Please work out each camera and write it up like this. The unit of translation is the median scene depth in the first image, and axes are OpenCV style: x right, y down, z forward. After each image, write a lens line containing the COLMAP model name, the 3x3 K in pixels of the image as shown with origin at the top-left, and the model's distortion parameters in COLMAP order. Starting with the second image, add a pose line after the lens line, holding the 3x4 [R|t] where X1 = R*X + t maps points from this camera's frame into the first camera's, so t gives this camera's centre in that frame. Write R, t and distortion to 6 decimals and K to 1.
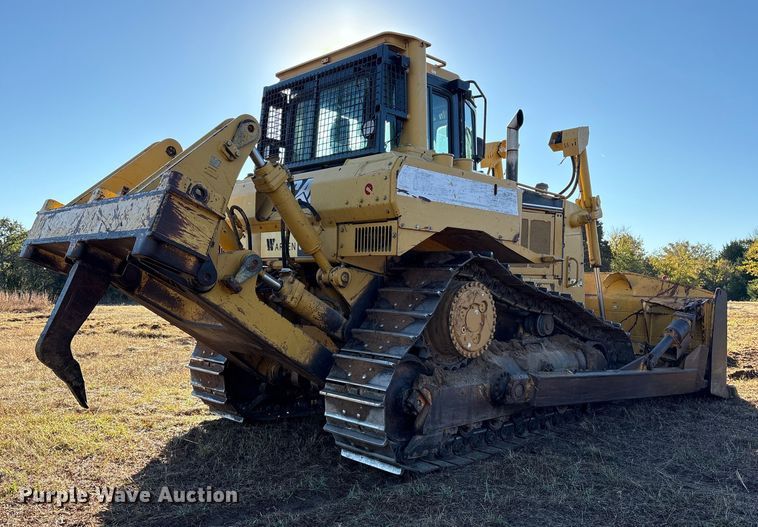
lens RADIAL K [[610.0, 0, 379.4], [0, 610.0, 286.4], [0, 0, 1]] dist [0.095379, -0.231119]
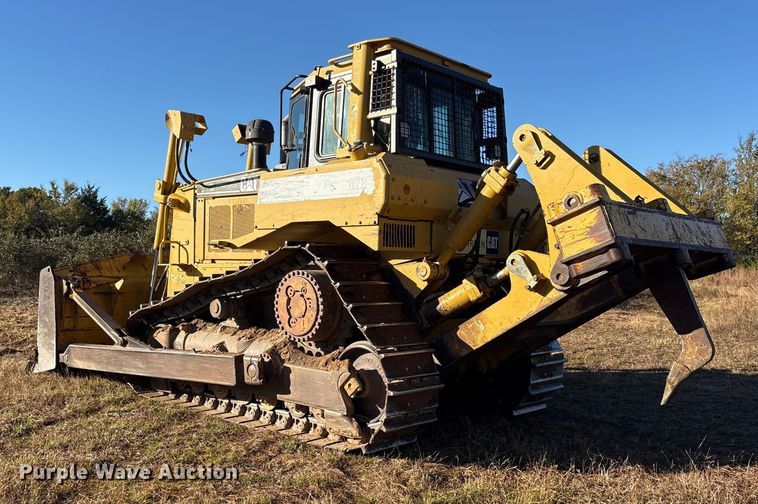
lens RADIAL K [[681.0, 0, 322.0], [0, 681.0, 279.1], [0, 0, 1]] dist [0.120731, -0.262958]
pose [[0.014228, -0.039228, 0.999129, -1.492157], [-0.008862, 0.999186, 0.039357, -0.055321], [-0.999860, -0.009414, 0.013868, 1.407326]]
